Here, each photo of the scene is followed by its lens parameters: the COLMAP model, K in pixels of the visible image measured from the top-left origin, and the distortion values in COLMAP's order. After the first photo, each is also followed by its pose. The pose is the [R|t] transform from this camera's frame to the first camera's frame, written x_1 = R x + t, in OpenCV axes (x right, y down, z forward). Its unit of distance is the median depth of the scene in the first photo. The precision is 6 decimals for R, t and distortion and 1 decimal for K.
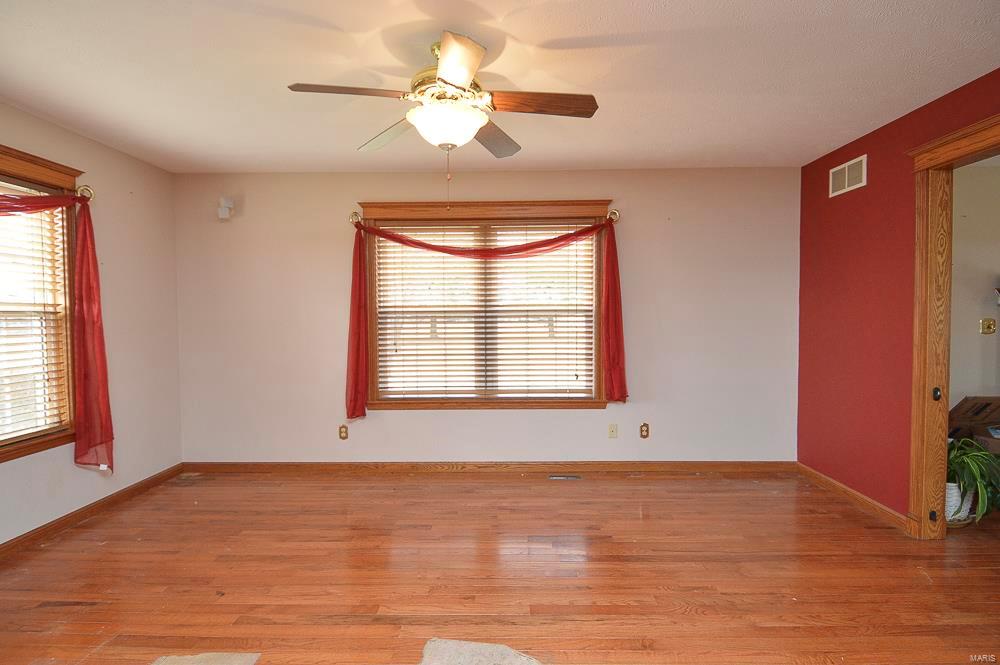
lens RADIAL K [[533.2, 0, 514.4], [0, 533.2, 322.0], [0, 0, 1]] dist [0.001823, -0.000347]
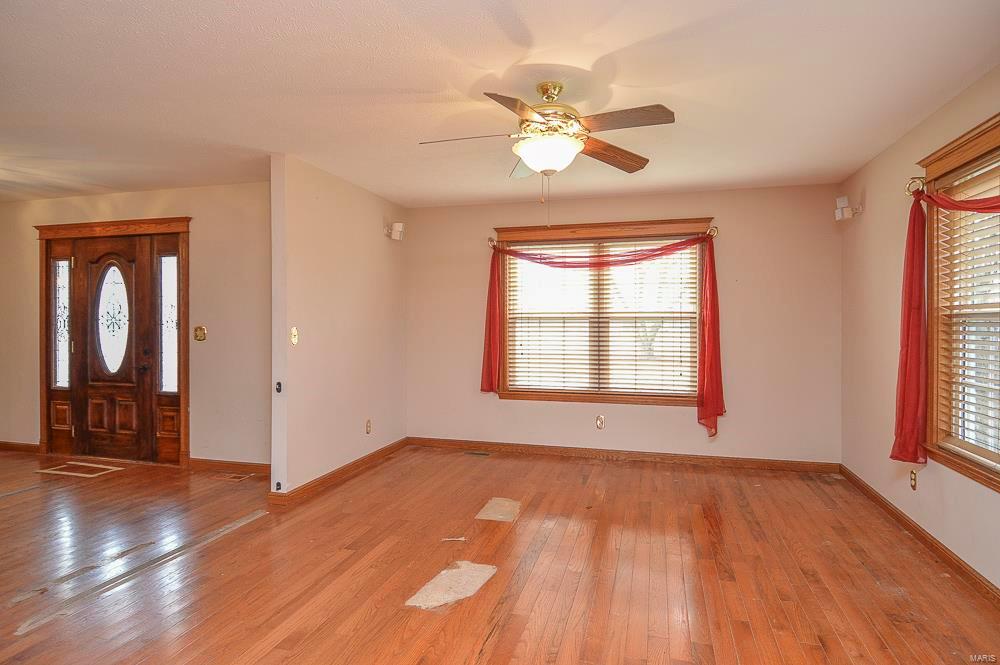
lens RADIAL K [[533.2, 0, 514.4], [0, 533.2, 322.0], [0, 0, 1]] dist [0.001823, -0.000347]
pose [[-0.246542, 0.008232, -0.969097, 0.880254], [-0.010396, 0.999884, 0.011138, -0.023721], [0.969076, 0.012821, -0.246428, 1.078545]]
